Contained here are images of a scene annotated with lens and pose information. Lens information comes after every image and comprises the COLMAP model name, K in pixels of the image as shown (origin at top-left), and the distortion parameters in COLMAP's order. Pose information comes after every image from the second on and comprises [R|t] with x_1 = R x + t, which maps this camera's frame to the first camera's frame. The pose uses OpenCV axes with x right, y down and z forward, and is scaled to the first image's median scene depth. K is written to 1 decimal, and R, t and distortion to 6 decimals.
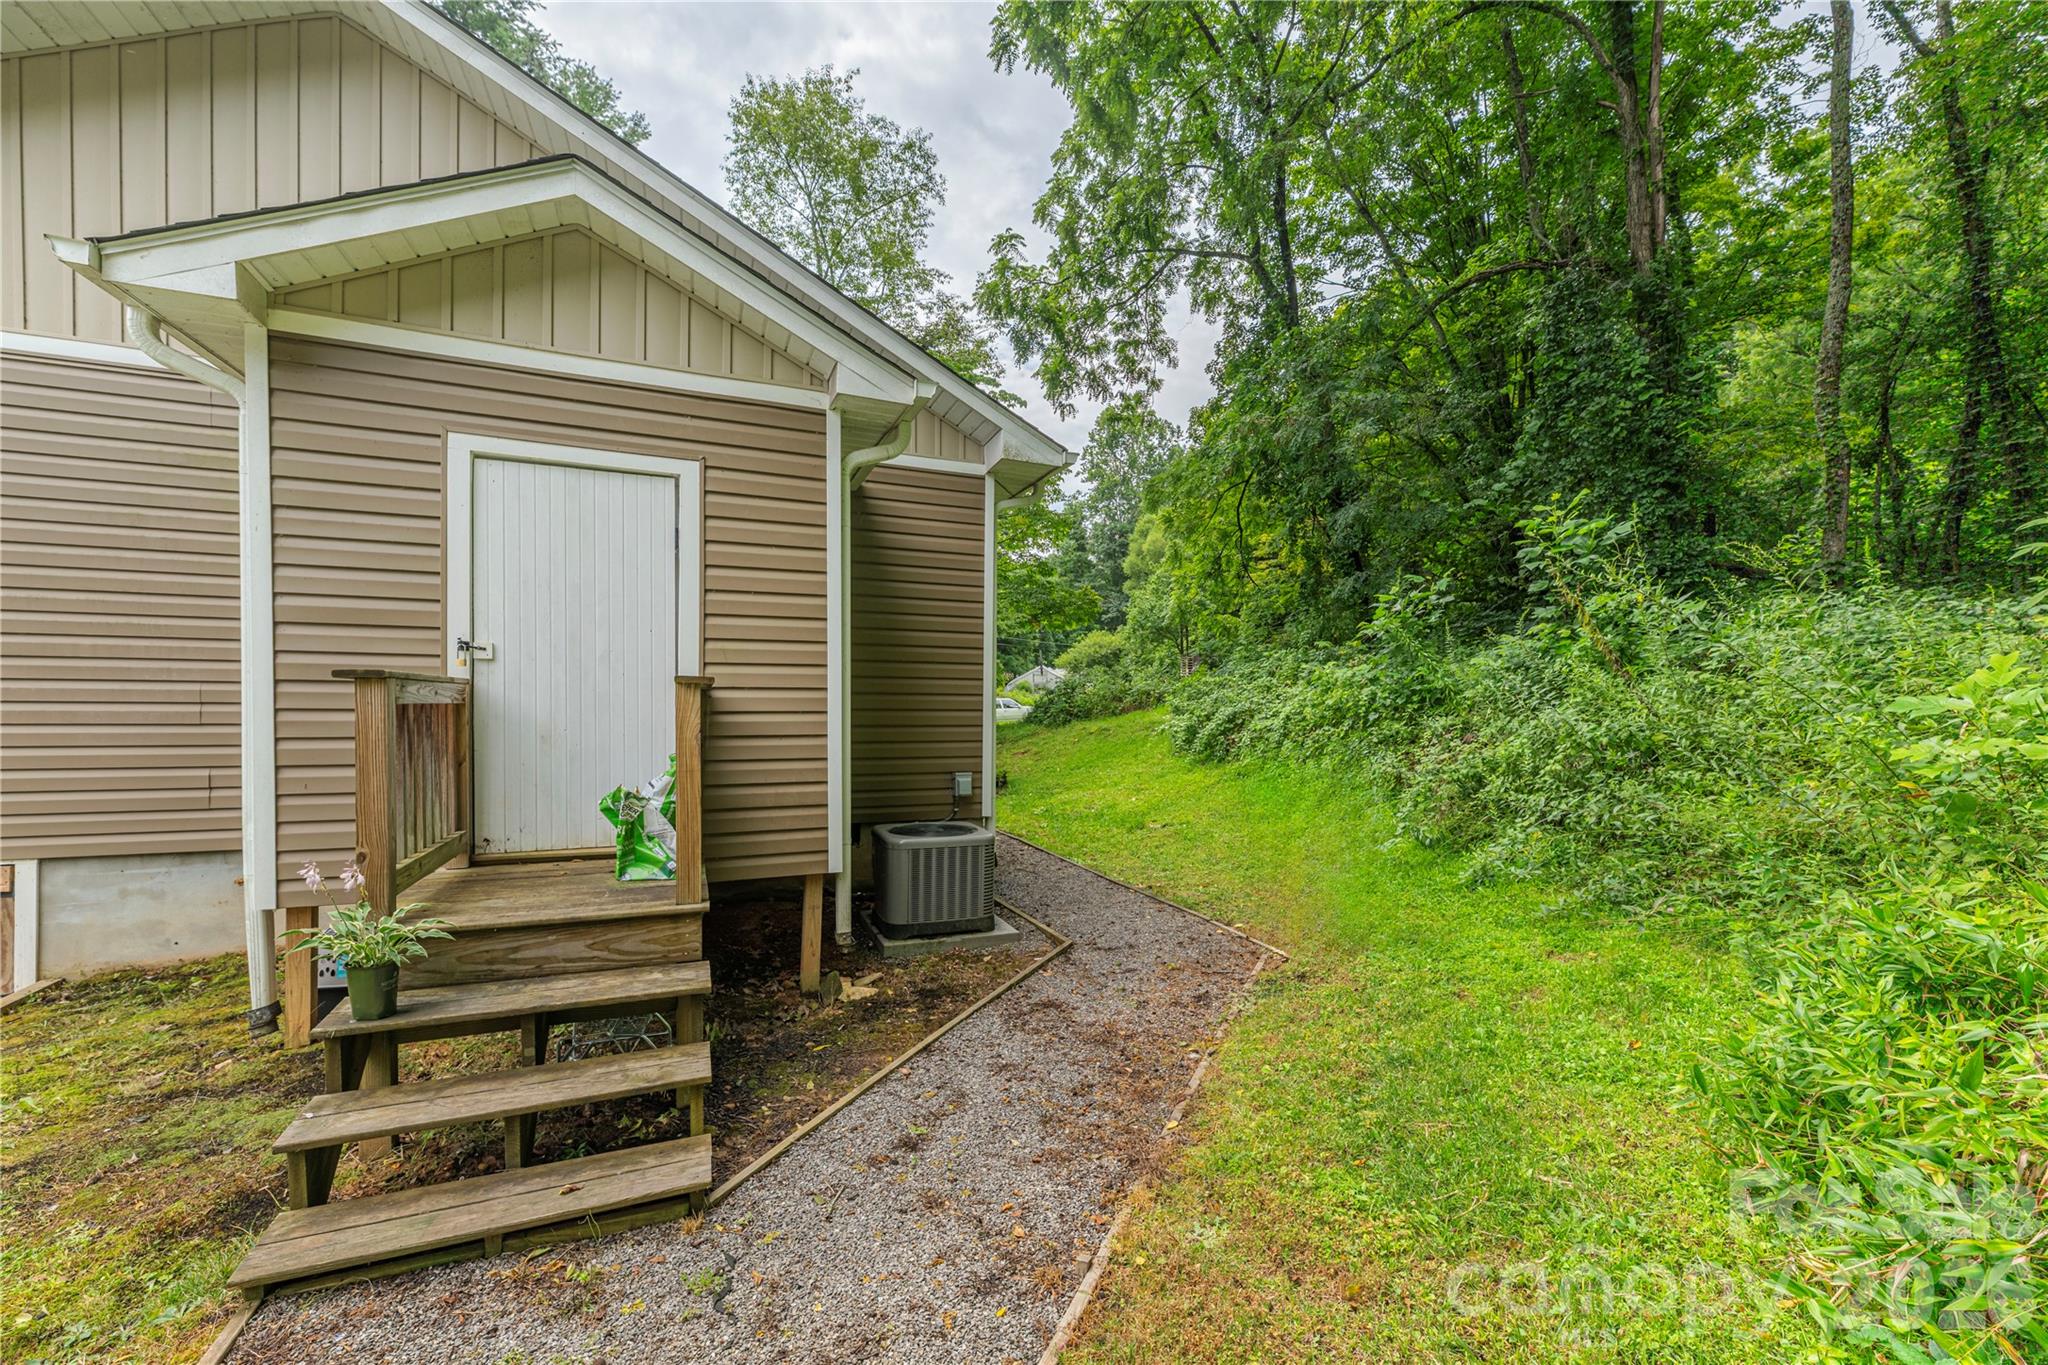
lens RADIAL K [[808.7, 0, 1023.7], [0, 808.7, 689.3], [0, 0, 1]] dist [0.000135, 0.000367]
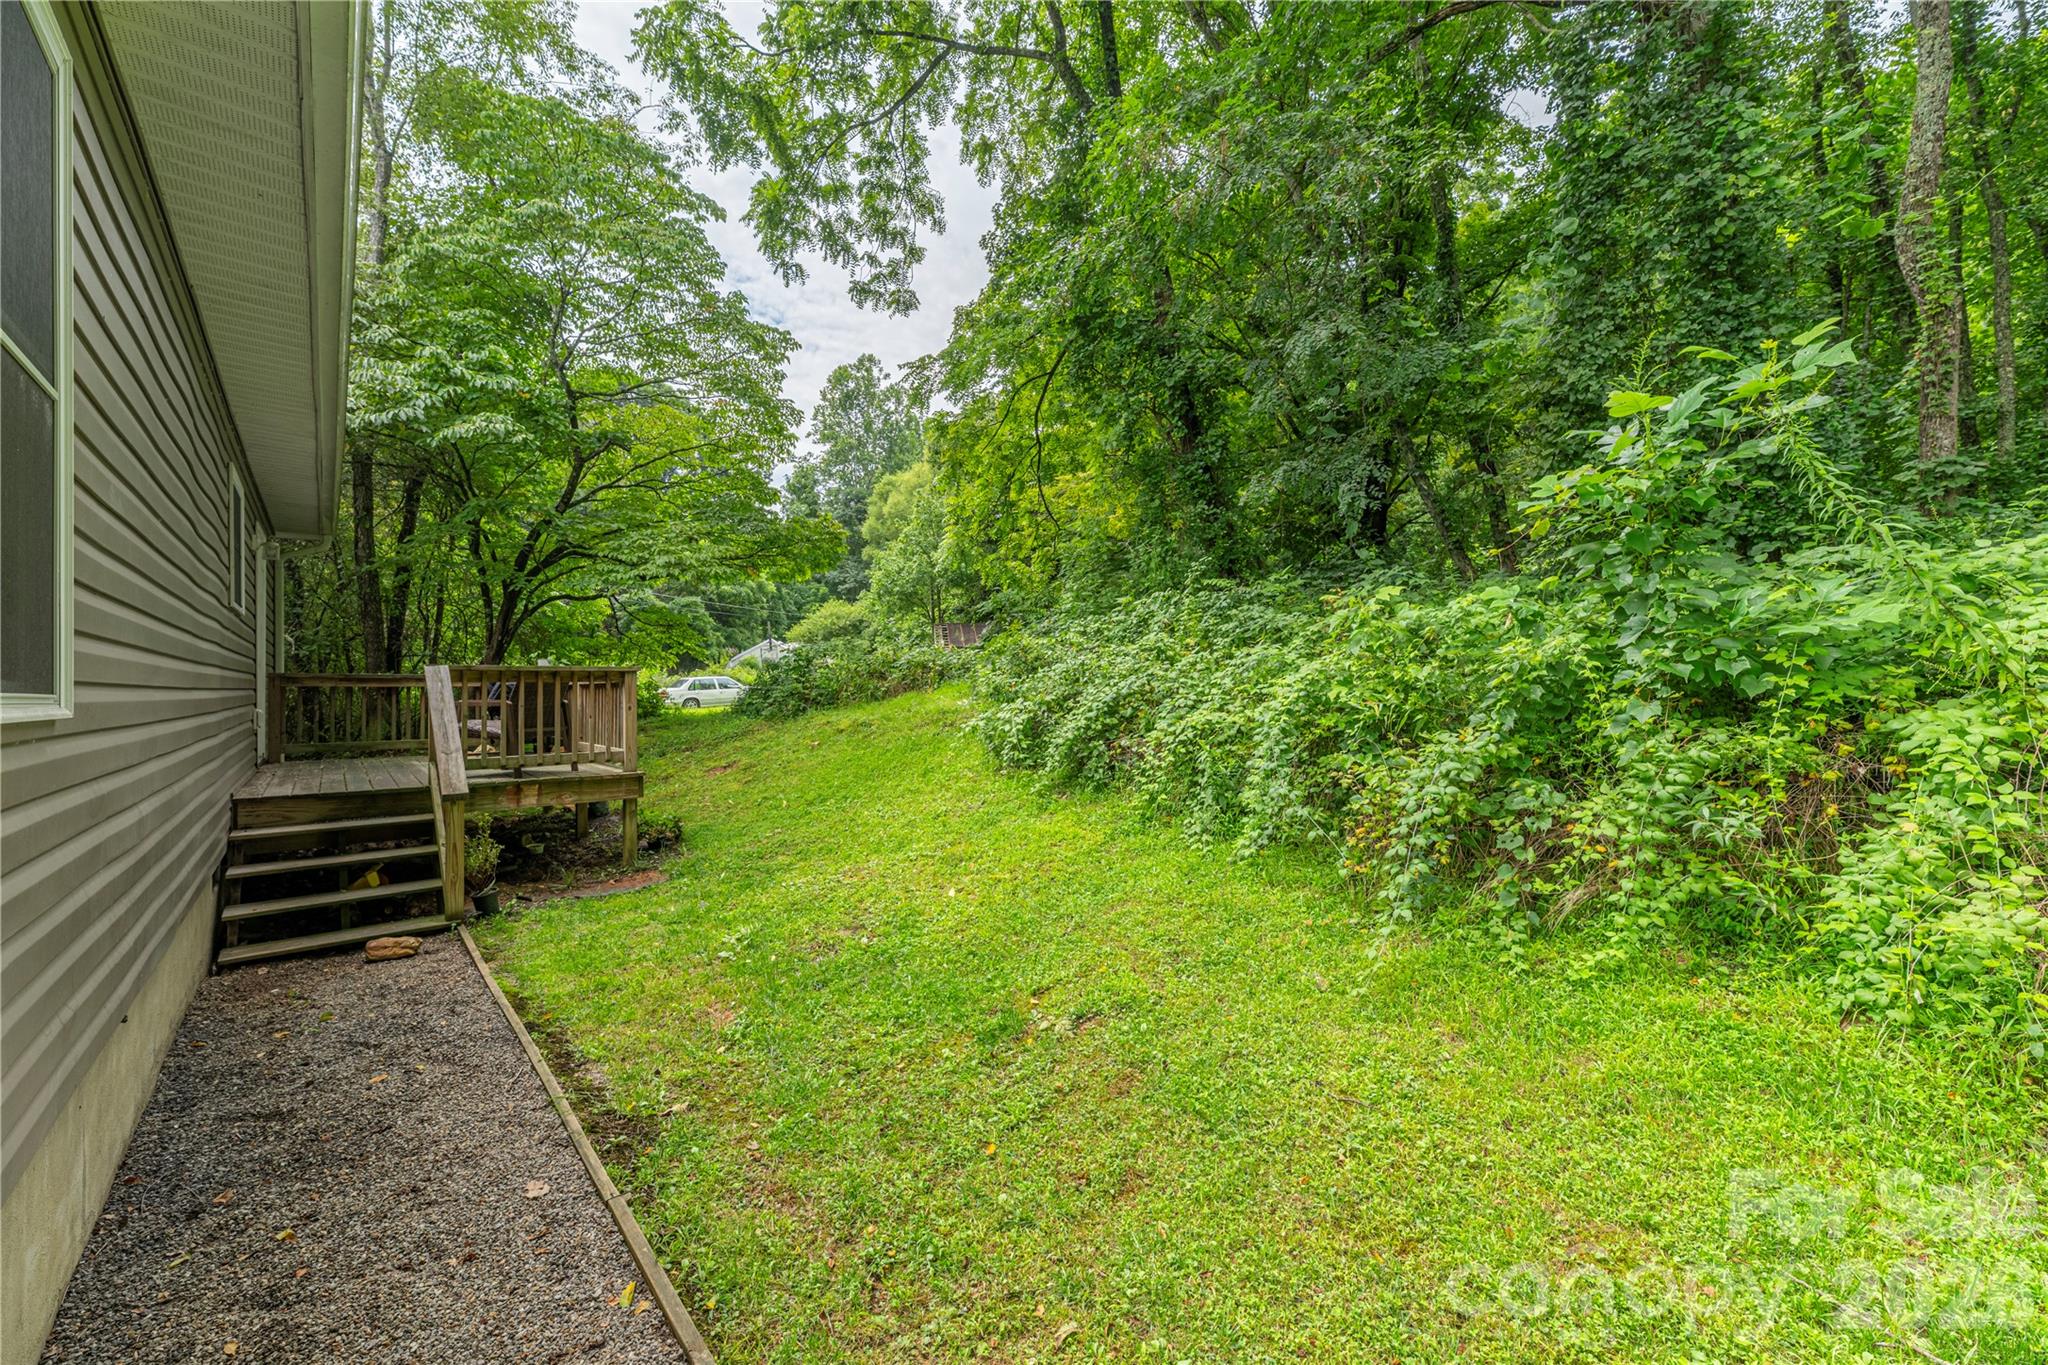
lens RADIAL K [[808.7, 0, 1023.7], [0, 808.7, 689.3], [0, 0, 1]] dist [0.000135, 0.000367]
pose [[0.948531, -0.018643, 0.316136, 0.014526], [0.009334, 0.999478, 0.030934, 0.003174], [-0.316548, -0.026391, 0.948209, 0.250475]]
